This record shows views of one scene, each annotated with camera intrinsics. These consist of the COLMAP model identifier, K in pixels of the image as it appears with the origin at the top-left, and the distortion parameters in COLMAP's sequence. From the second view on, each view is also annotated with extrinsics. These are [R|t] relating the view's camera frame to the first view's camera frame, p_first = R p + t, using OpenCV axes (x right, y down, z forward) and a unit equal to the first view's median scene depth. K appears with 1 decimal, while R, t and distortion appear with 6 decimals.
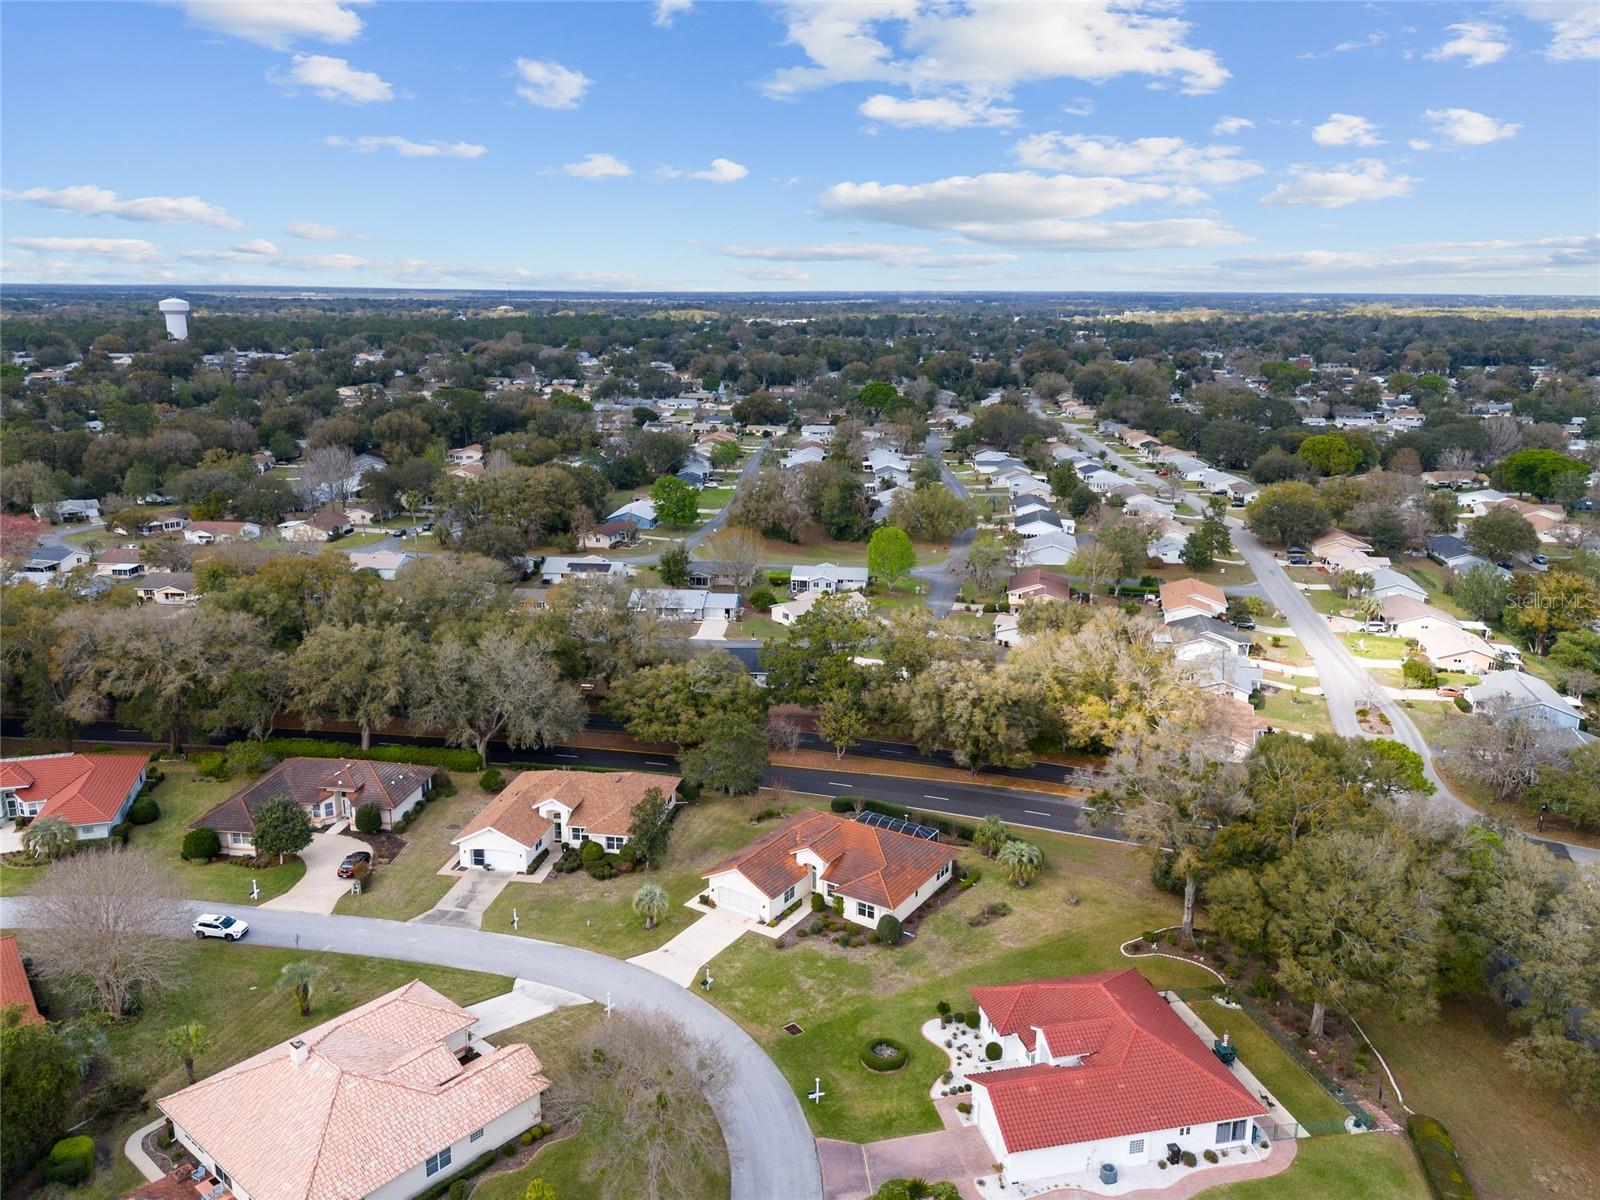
lens RADIAL K [[1190.2, 0, 807.2], [0, 1190.2, 601.3], [0, 0, 1]] dist [0.084831, -0.095733]
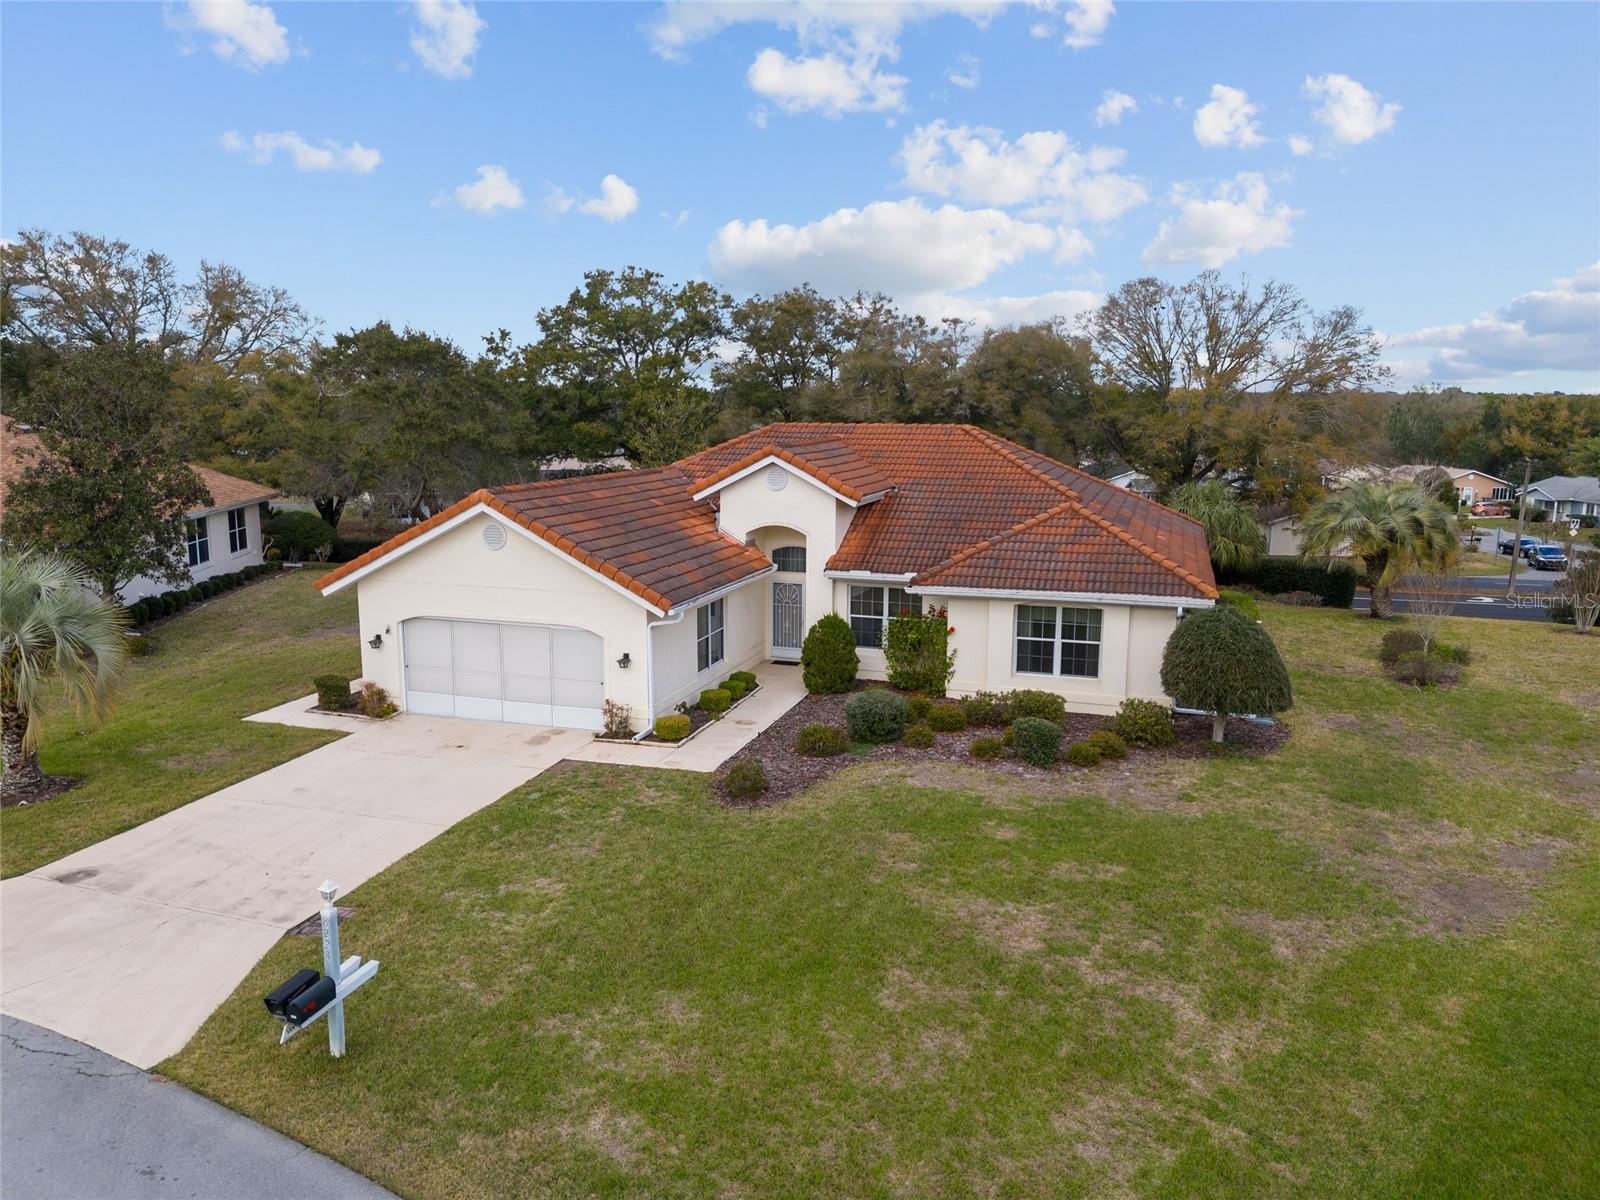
lens RADIAL K [[1169.6, 0, 800.0], [0, 1169.6, 600.0], [0, 0, 1]] dist [0.093264, -0.113725]
pose [[0.966465, -0.047694, 0.252332, -0.058047], [0.066056, 0.995710, -0.064800, 0.256732], [-0.248159, 0.079295, 0.965469, 0.771435]]
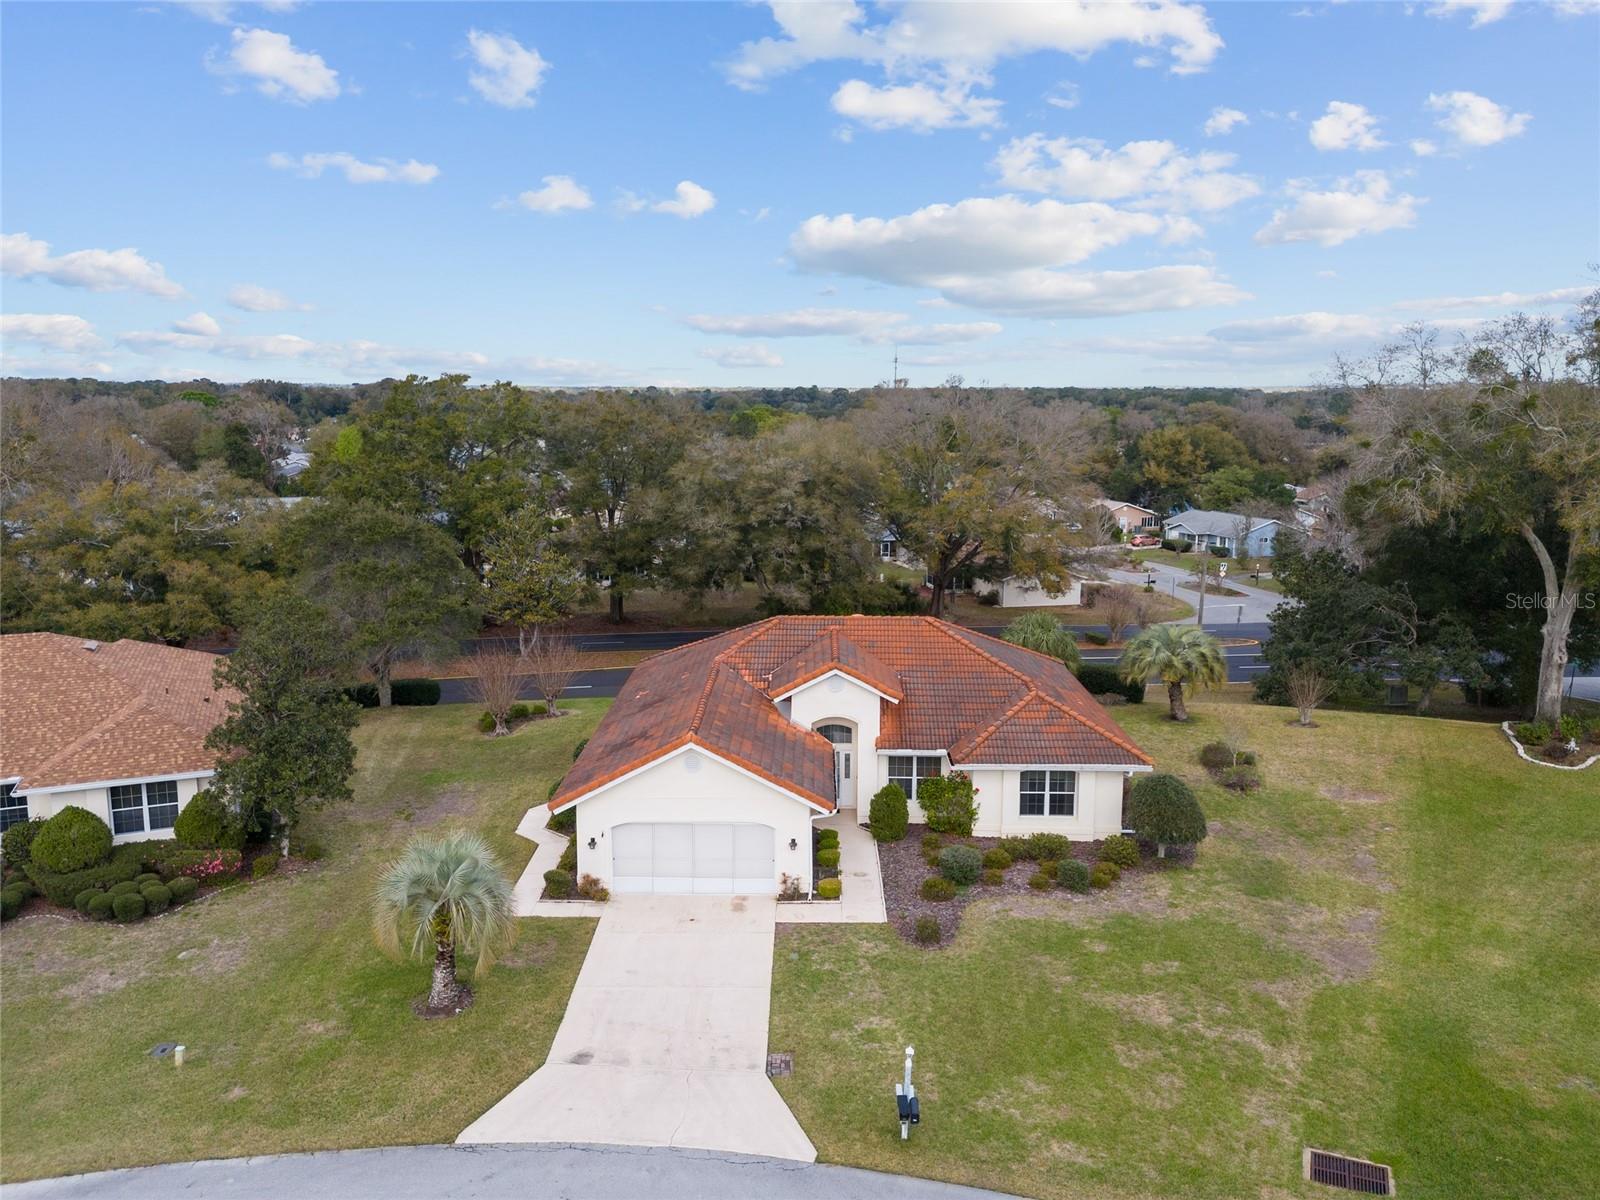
lens RADIAL K [[1226.4, 0, 800.0], [0, 1226.4, 600.0], [0, 0, 1]] dist [0.076798, -0.082567]
pose [[0.852735, -0.096452, 0.513362, -0.192274], [0.133233, 0.990459, -0.035220, 0.200253], [-0.505067, 0.098430, 0.857449, 0.704577]]
